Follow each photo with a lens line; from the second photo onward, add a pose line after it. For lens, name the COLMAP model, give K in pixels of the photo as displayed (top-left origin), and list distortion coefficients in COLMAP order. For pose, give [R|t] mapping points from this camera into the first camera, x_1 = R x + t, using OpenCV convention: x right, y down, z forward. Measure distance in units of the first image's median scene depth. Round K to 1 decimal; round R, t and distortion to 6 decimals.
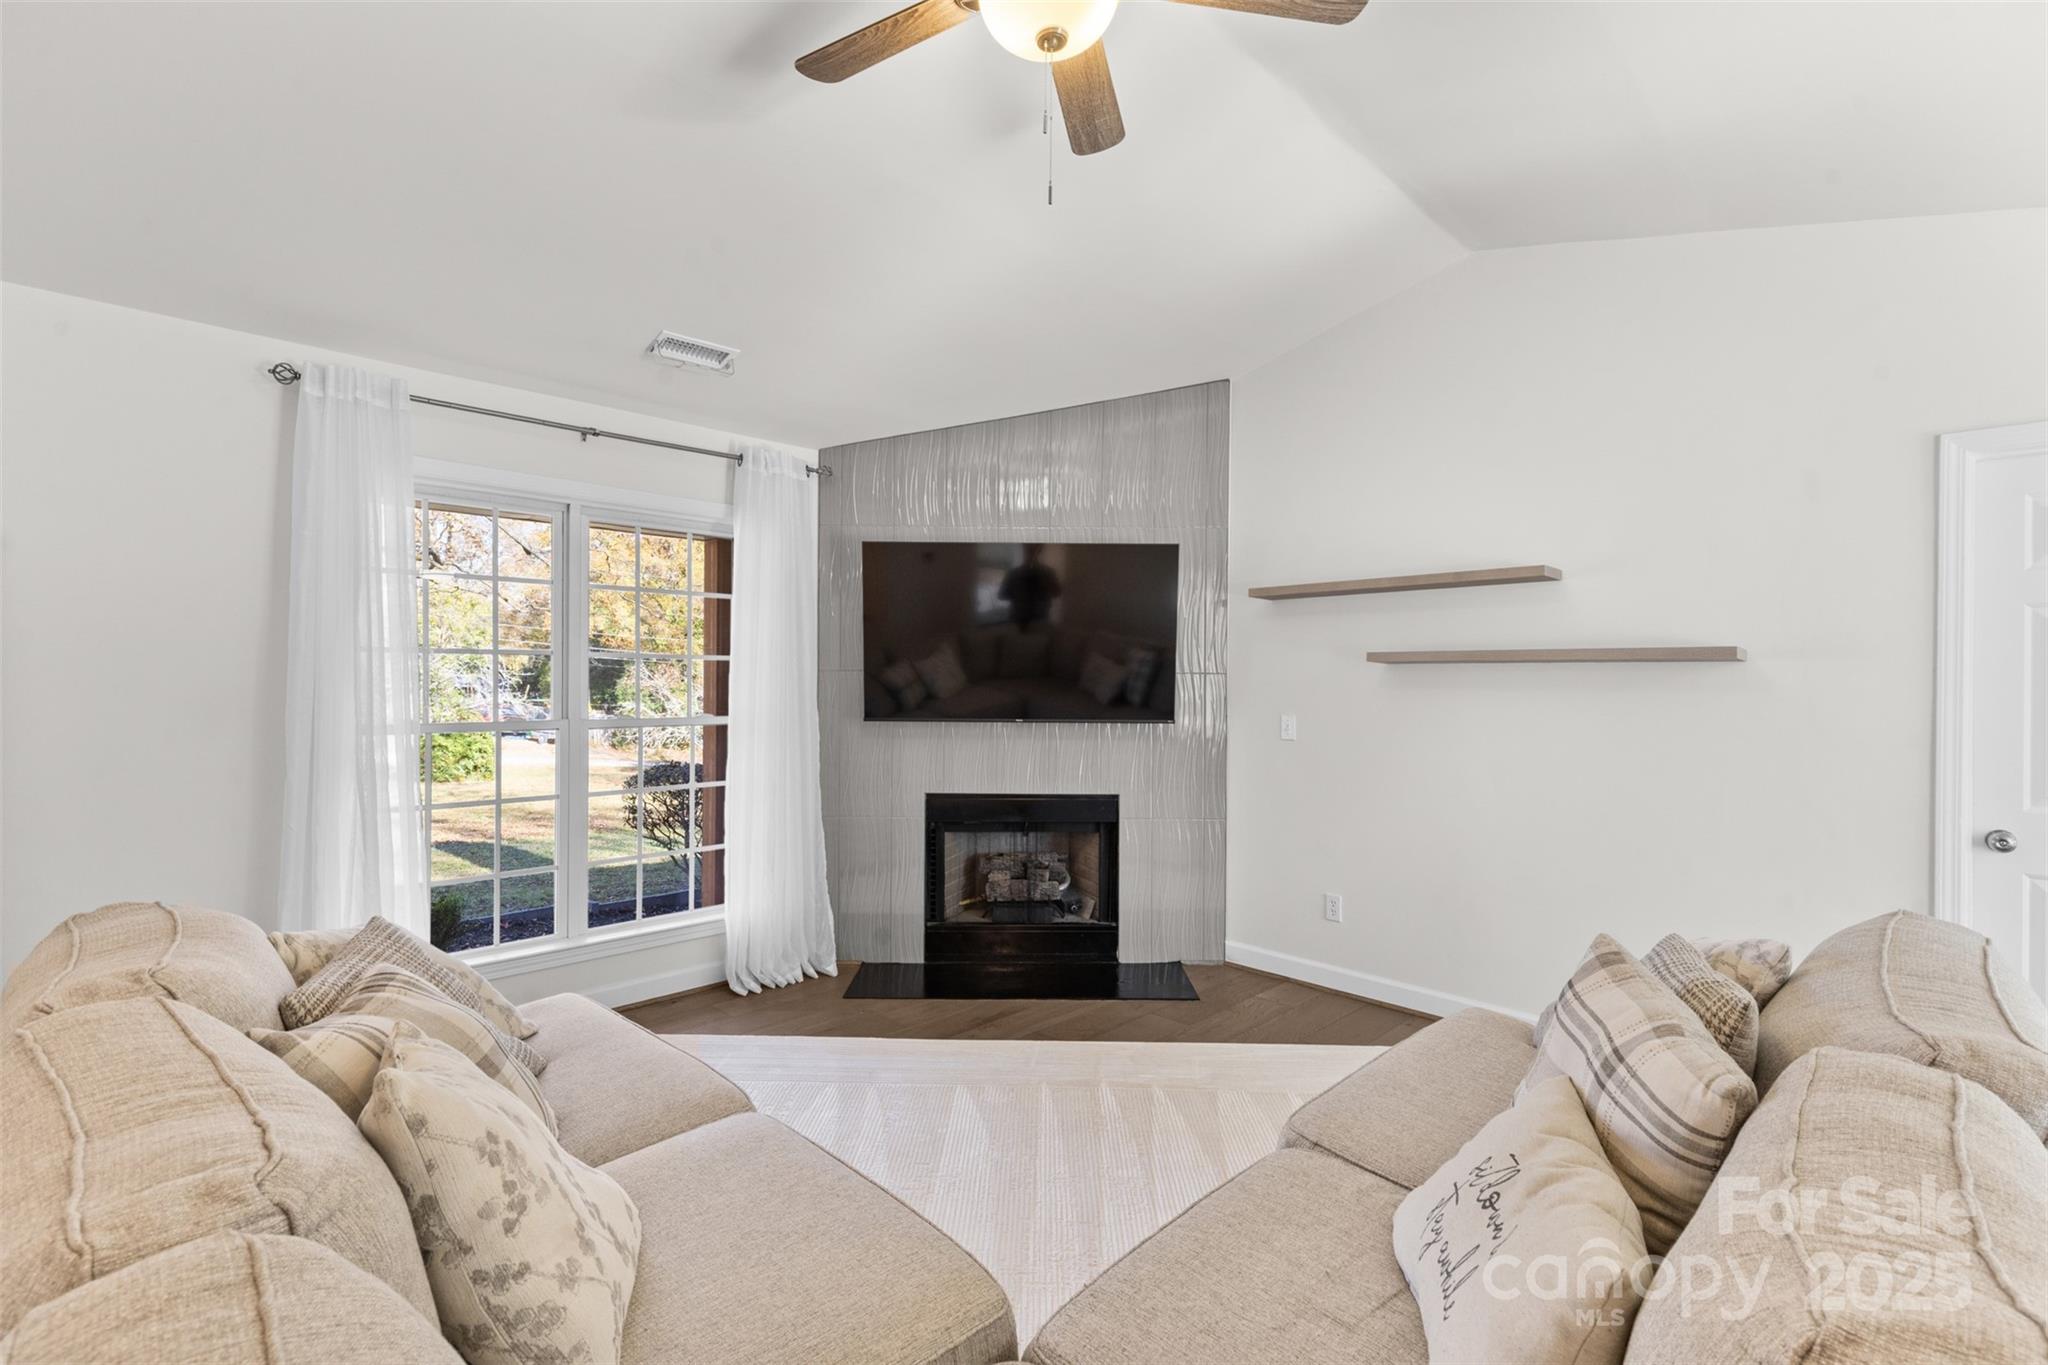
lens RADIAL K [[925.3, 0, 1024.0], [0, 925.3, 682.5], [0, 0, 1]] dist [-0.000628, 0.000011]
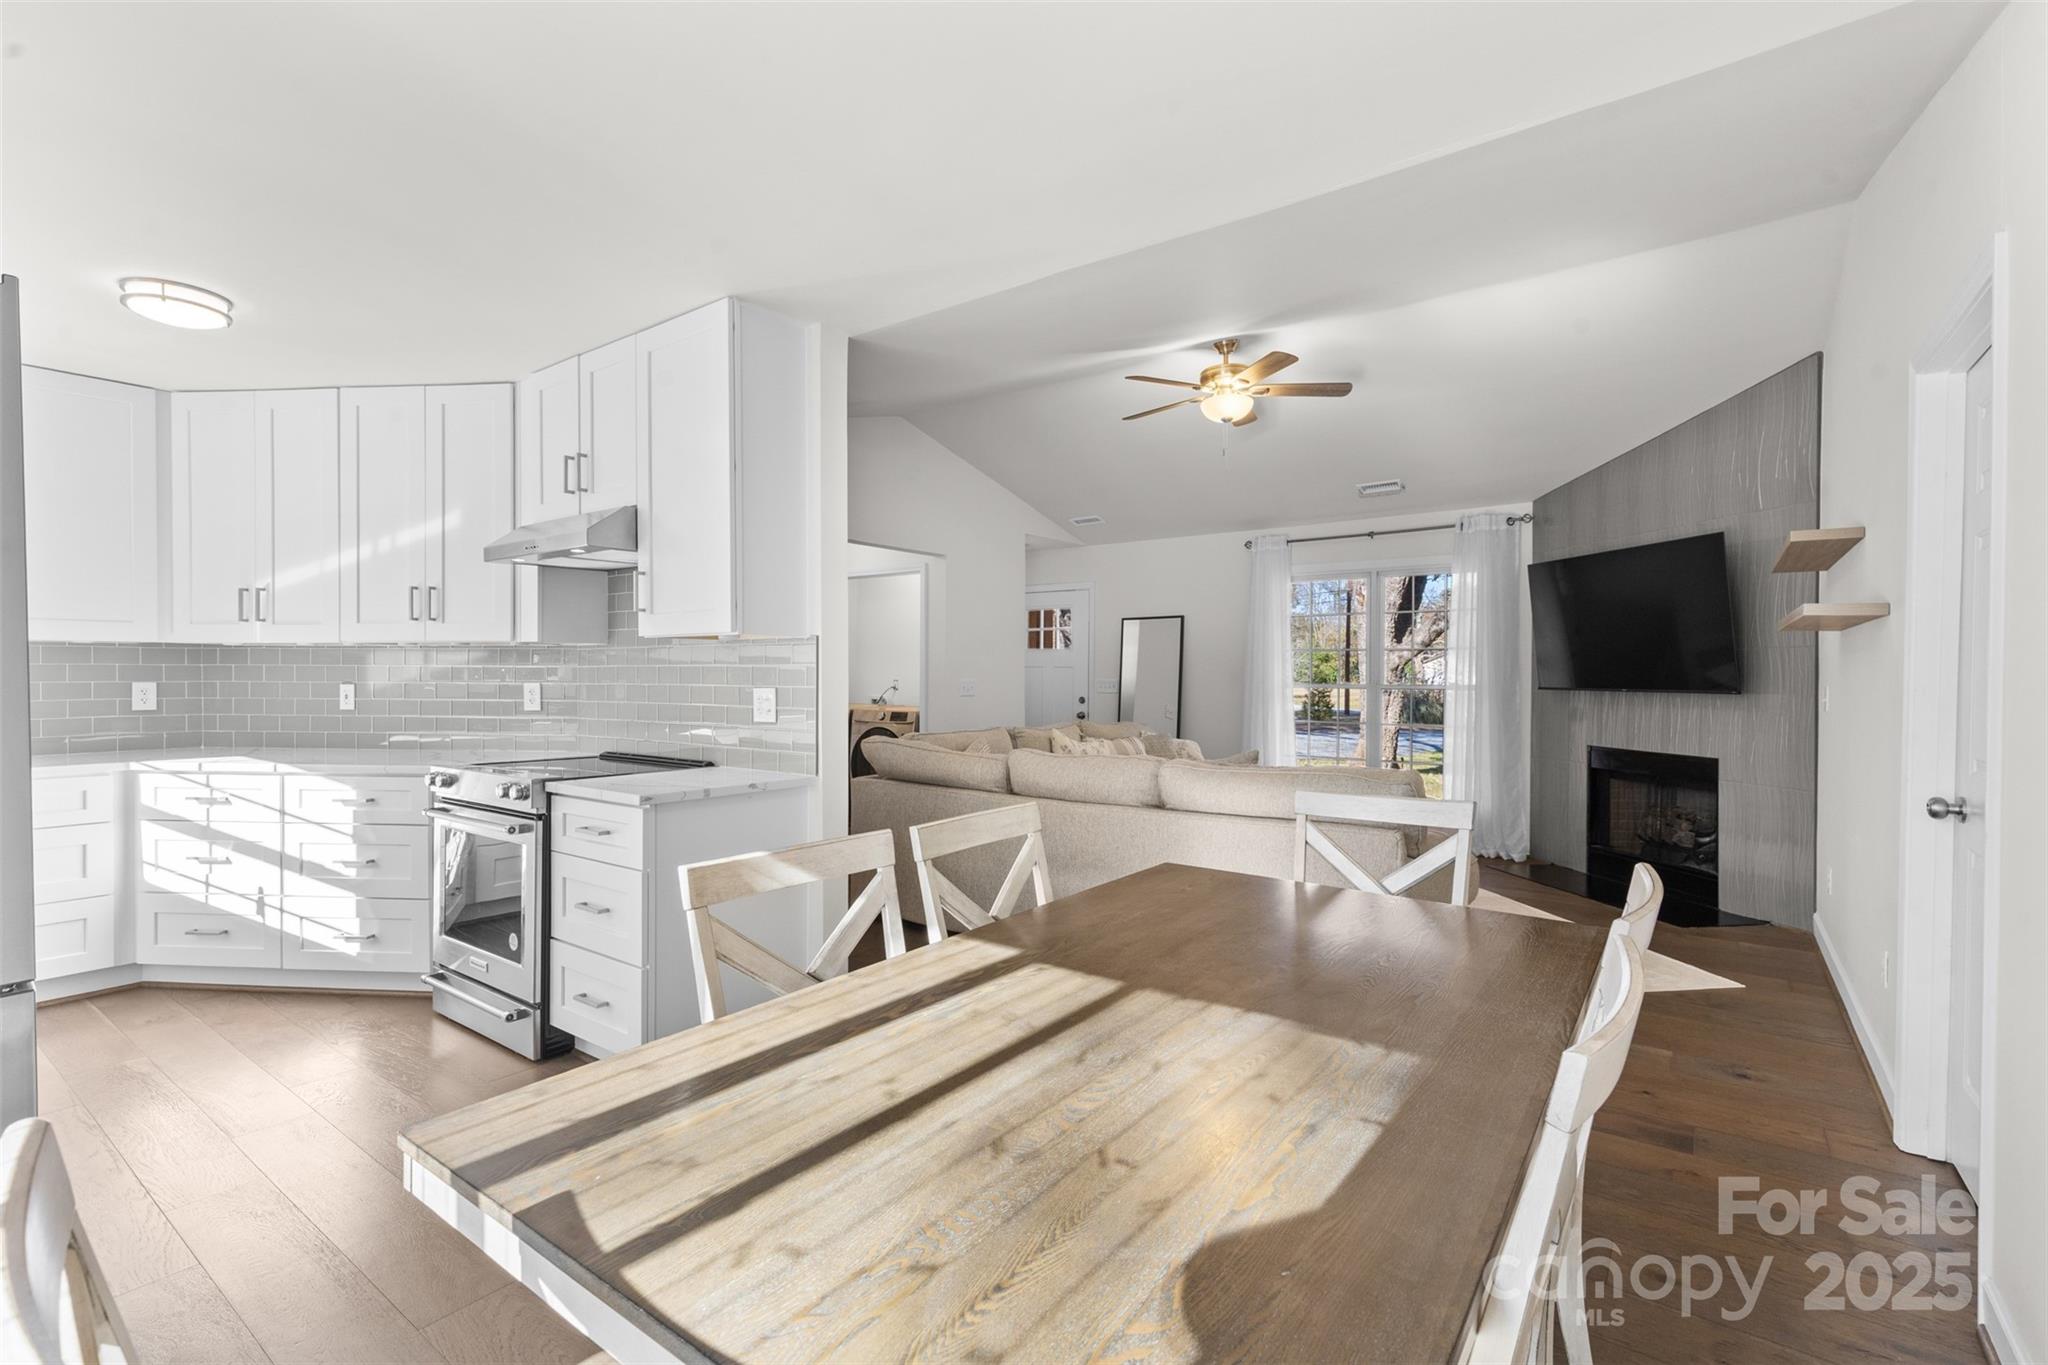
lens RADIAL K [[925.3, 0, 1024.0], [0, 925.3, 682.5], [0, 0, 1]] dist [-0.000628, 0.000011]
pose [[0.124181, -0.001931, -0.992258, 1.099000], [-0.008300, 0.999961, -0.002985, 0.040773], [0.992225, 0.008606, 0.124160, 0.039163]]
